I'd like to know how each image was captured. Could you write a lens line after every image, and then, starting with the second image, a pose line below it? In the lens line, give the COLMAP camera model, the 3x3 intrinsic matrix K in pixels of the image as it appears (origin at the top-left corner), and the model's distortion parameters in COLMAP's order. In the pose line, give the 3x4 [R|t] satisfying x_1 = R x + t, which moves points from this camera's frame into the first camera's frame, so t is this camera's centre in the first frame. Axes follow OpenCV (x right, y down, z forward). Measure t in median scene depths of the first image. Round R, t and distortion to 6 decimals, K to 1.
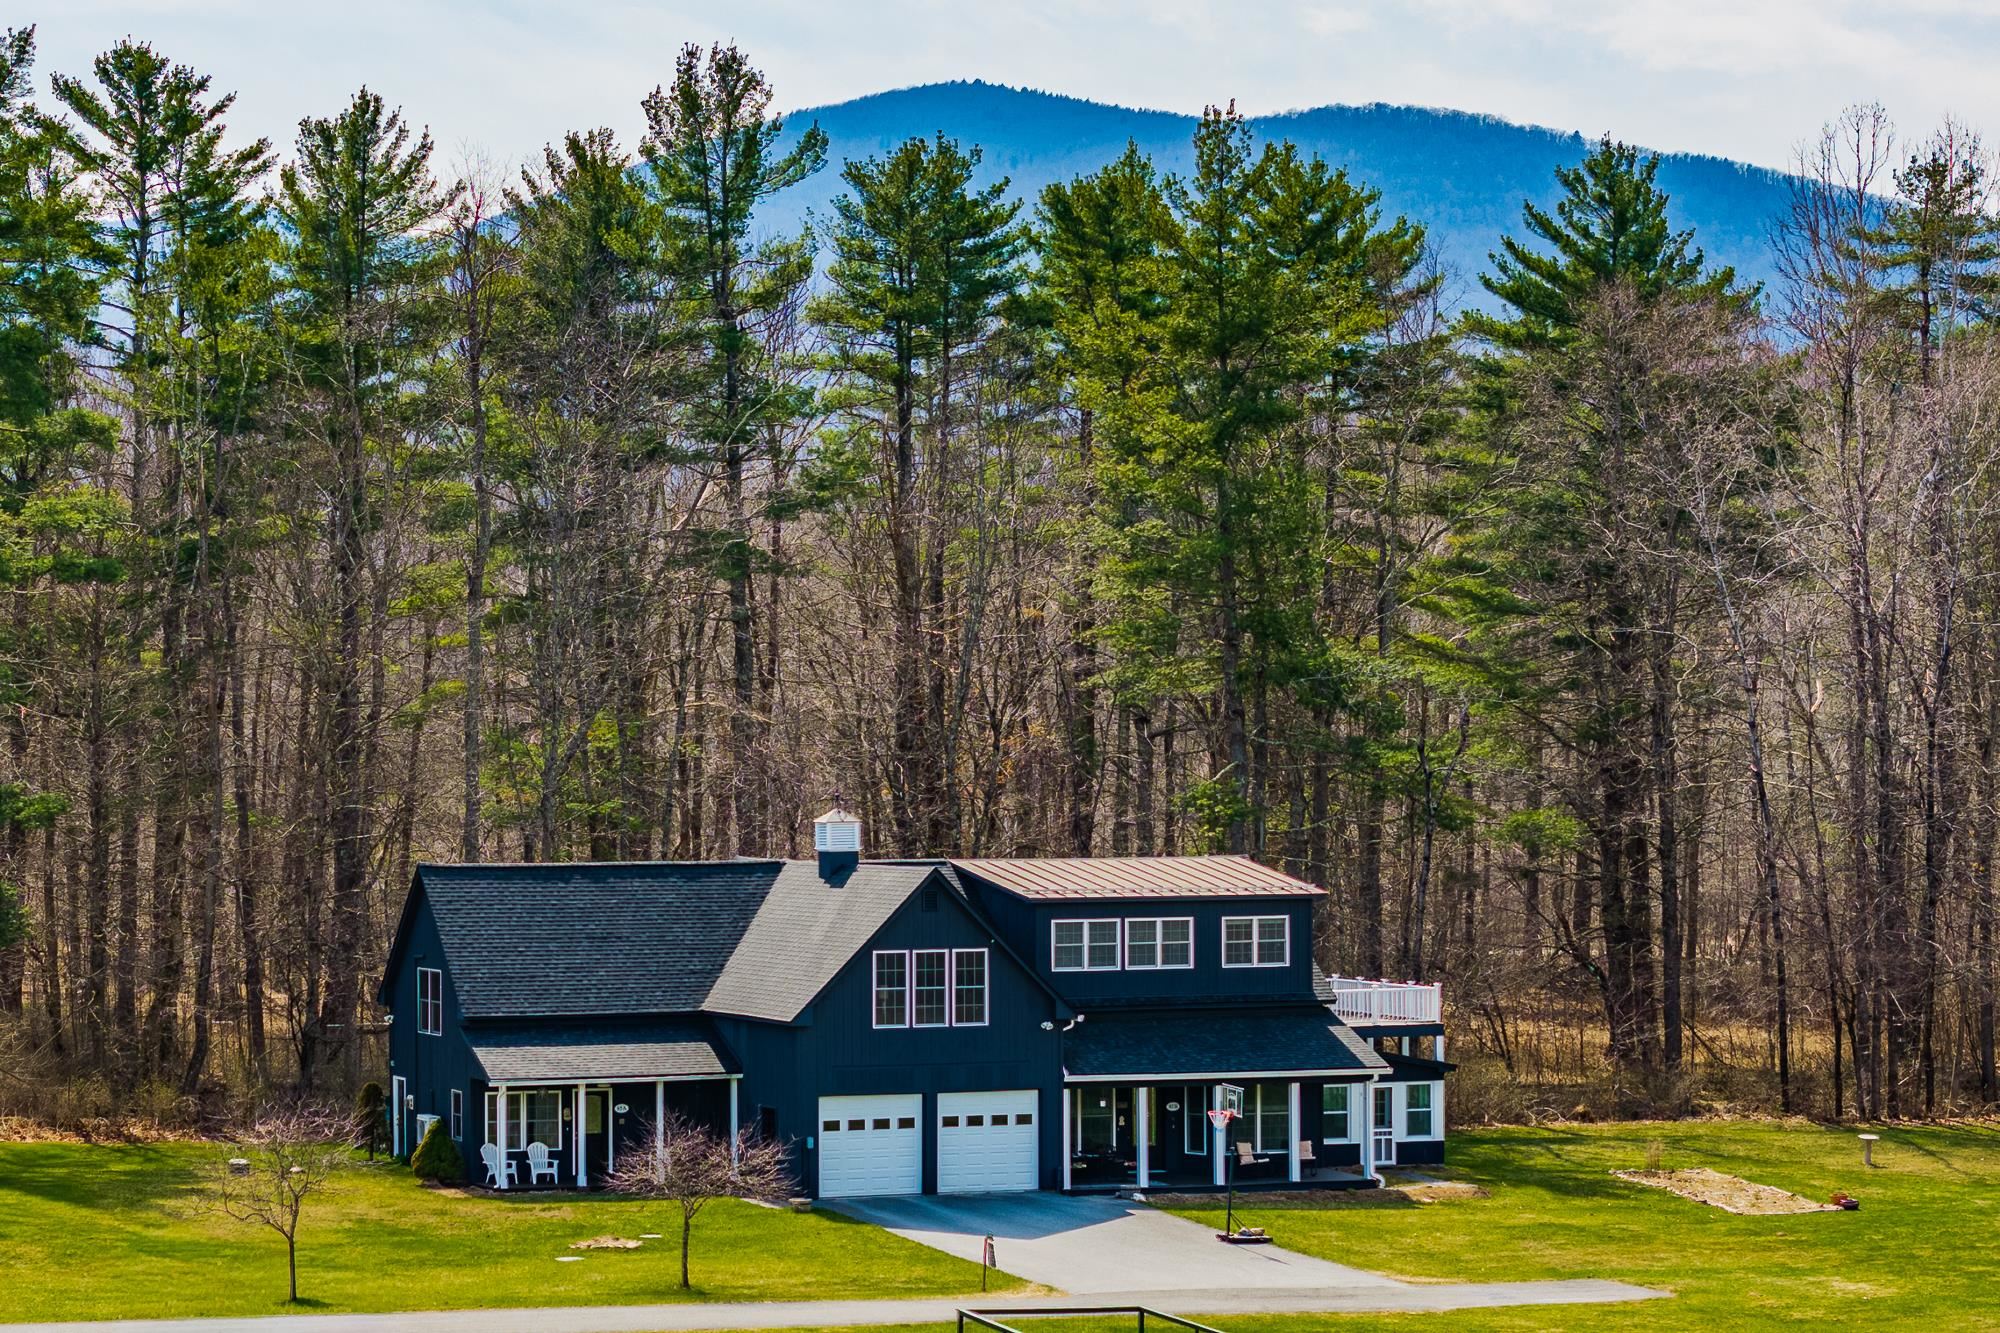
lens RADIAL K [[4301.7, 0, 1000.0], [0, 4301.7, 666.5], [0, 0, 1]] dist [-0.104297, 0.434768]
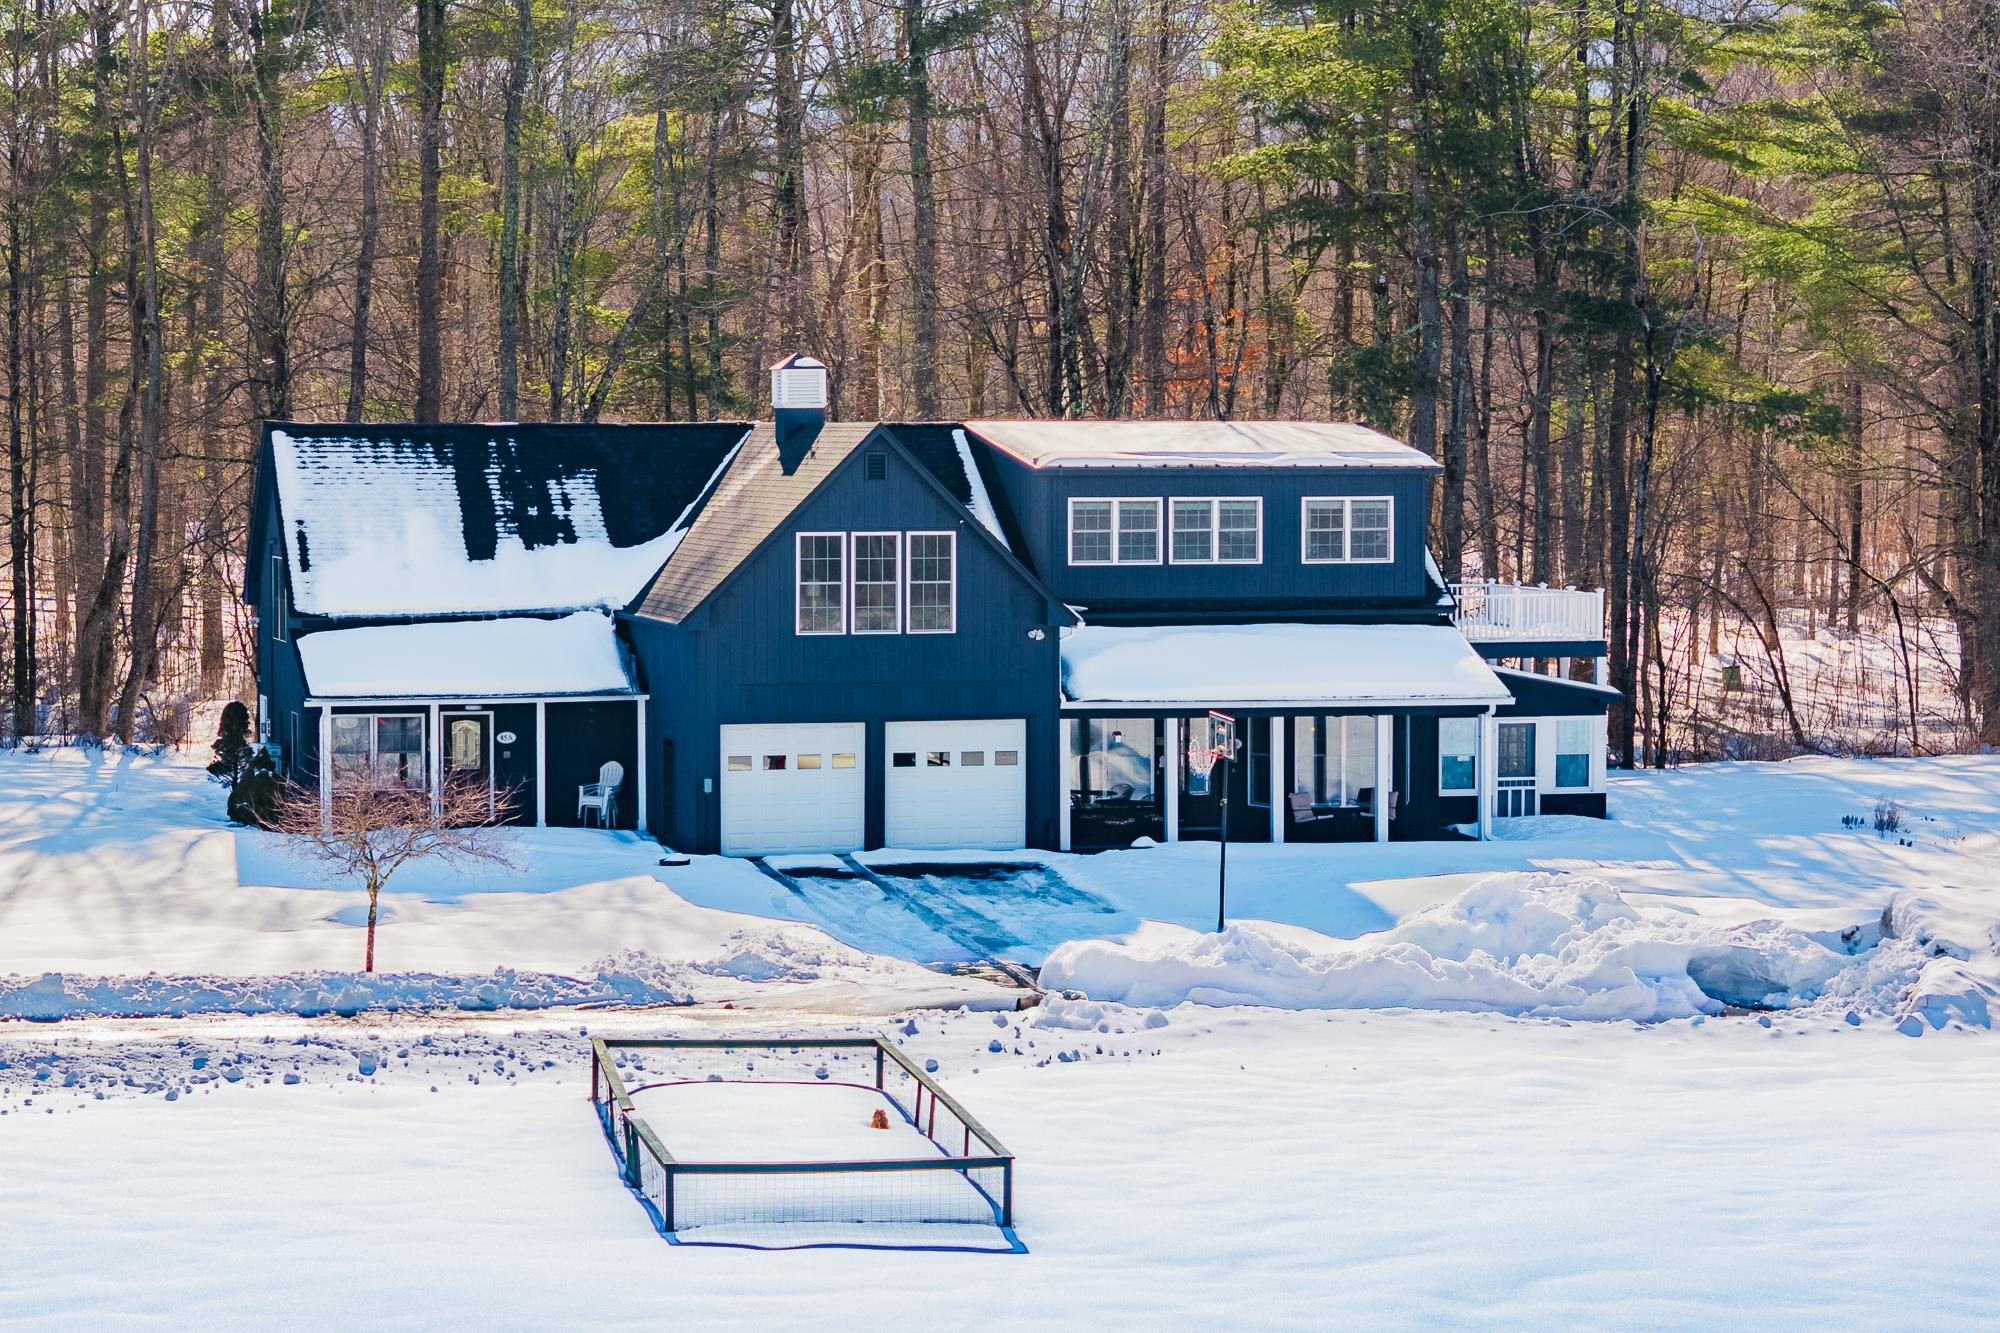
lens RADIAL K [[4301.7, 0, 1000.0], [0, 4301.7, 666.5], [0, 0, 1]] dist [-0.104297, 0.434768]
pose [[0.993851, 0.010702, -0.110209, 0.085378], [-0.001439, 0.996483, 0.083785, 0.025150], [0.110718, -0.083111, 0.990371, 0.244475]]
